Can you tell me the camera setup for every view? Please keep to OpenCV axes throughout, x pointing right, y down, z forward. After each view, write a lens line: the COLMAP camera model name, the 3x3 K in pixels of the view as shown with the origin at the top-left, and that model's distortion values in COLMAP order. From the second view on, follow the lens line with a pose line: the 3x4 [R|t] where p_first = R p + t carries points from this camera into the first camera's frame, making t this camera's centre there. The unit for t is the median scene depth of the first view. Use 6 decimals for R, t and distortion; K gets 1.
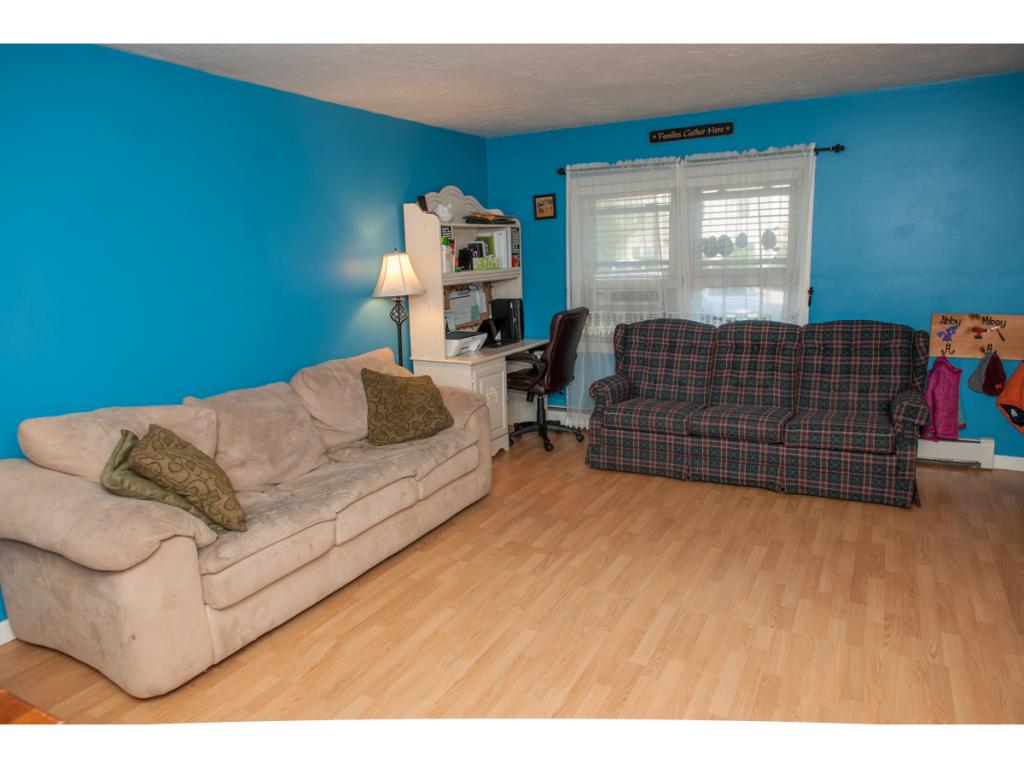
lens RADIAL K [[700.2, 0, 512.0], [0, 700.2, 384.0], [0, 0, 1]] dist [0.001291, -0.001463]
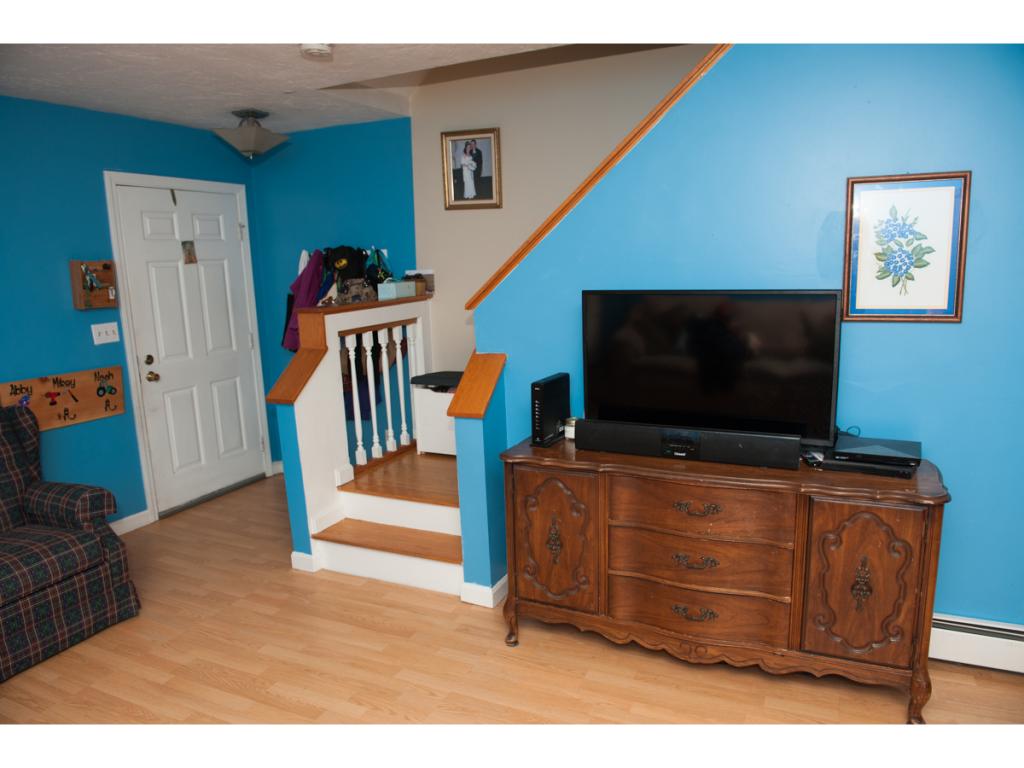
lens RADIAL K [[695.1, 0, 511.9], [0, 695.1, 392.4], [0, 0, 1]] dist [-0.049591, -0.002792]
pose [[-0.069759, -0.146091, 0.986809, -0.160403], [0.216178, 0.963498, 0.157922, -0.080202], [-0.973859, 0.224343, -0.035631, 0.438450]]
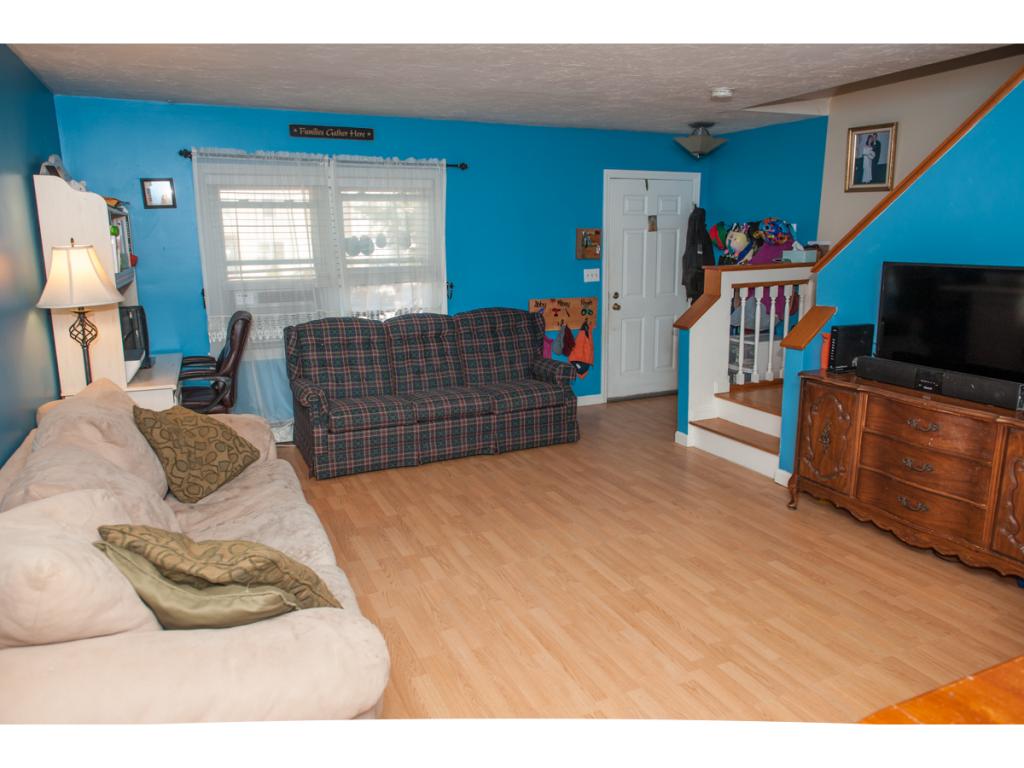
lens RADIAL K [[700.2, 0, 512.0], [0, 700.2, 384.0], [0, 0, 1]] dist [0.001291, -0.001463]
pose [[0.589203, -0.137170, 0.796256, -0.460162], [0.137490, 0.988133, 0.068486, -0.035027], [-0.796201, 0.069125, 0.601071, 0.218687]]
